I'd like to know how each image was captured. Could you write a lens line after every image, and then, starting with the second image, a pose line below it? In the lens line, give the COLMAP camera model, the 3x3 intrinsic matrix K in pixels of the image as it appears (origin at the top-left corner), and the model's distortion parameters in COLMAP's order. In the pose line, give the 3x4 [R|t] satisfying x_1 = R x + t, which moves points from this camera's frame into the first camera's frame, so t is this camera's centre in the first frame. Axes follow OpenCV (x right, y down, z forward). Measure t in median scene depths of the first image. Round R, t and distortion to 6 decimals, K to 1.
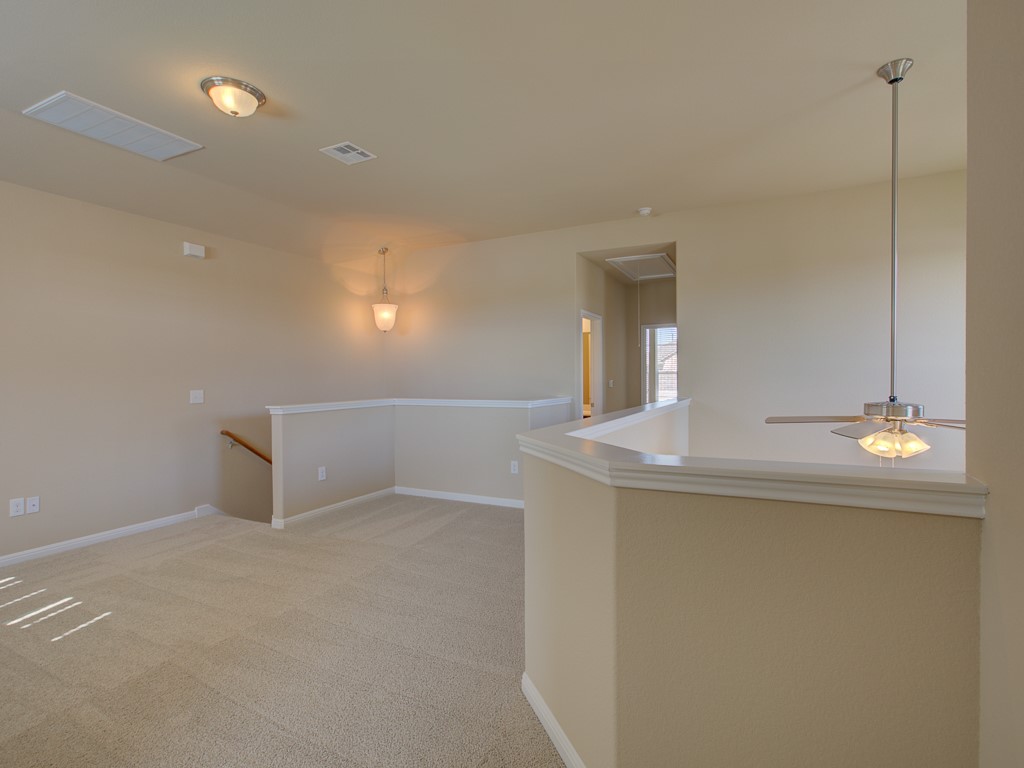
lens RADIAL K [[517.5, 0, 509.3], [0, 517.5, 382.9], [0, 0, 1]] dist [-0.012496, 0.010880]
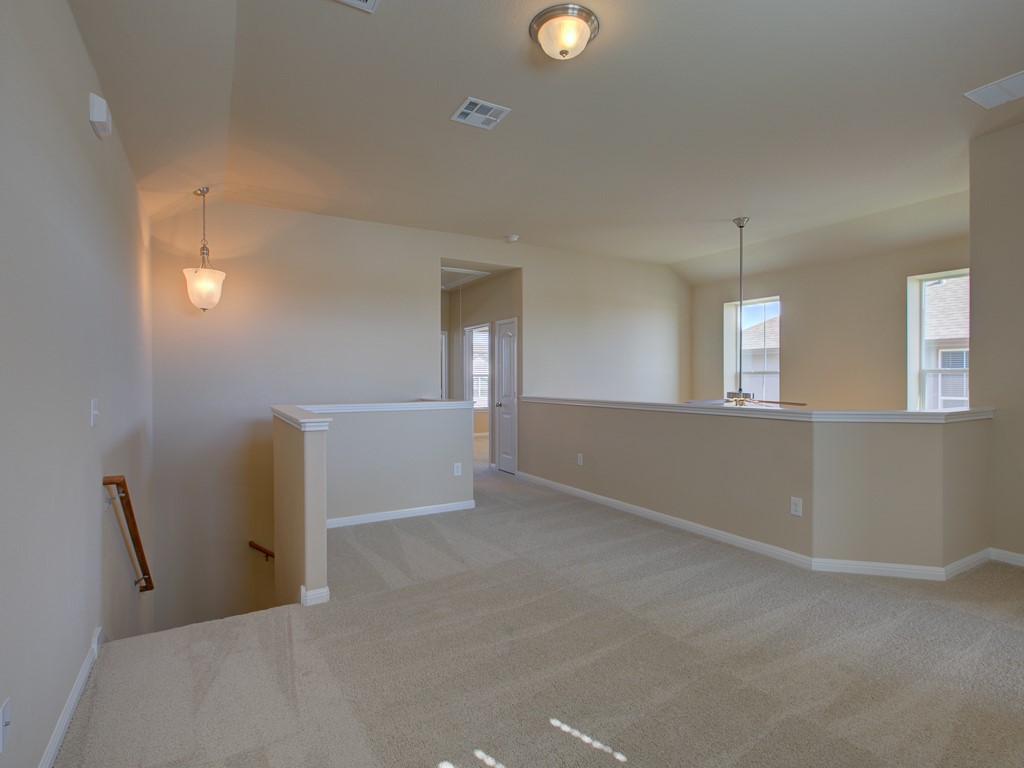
lens RADIAL K [[517.5, 0, 509.3], [0, 517.5, 382.9], [0, 0, 1]] dist [-0.012496, 0.010880]
pose [[0.531521, -0.002378, 0.847042, -0.750728], [0.009925, 0.999945, -0.003420, 0.004768], [-0.846987, 0.010225, 0.531515, 0.376004]]
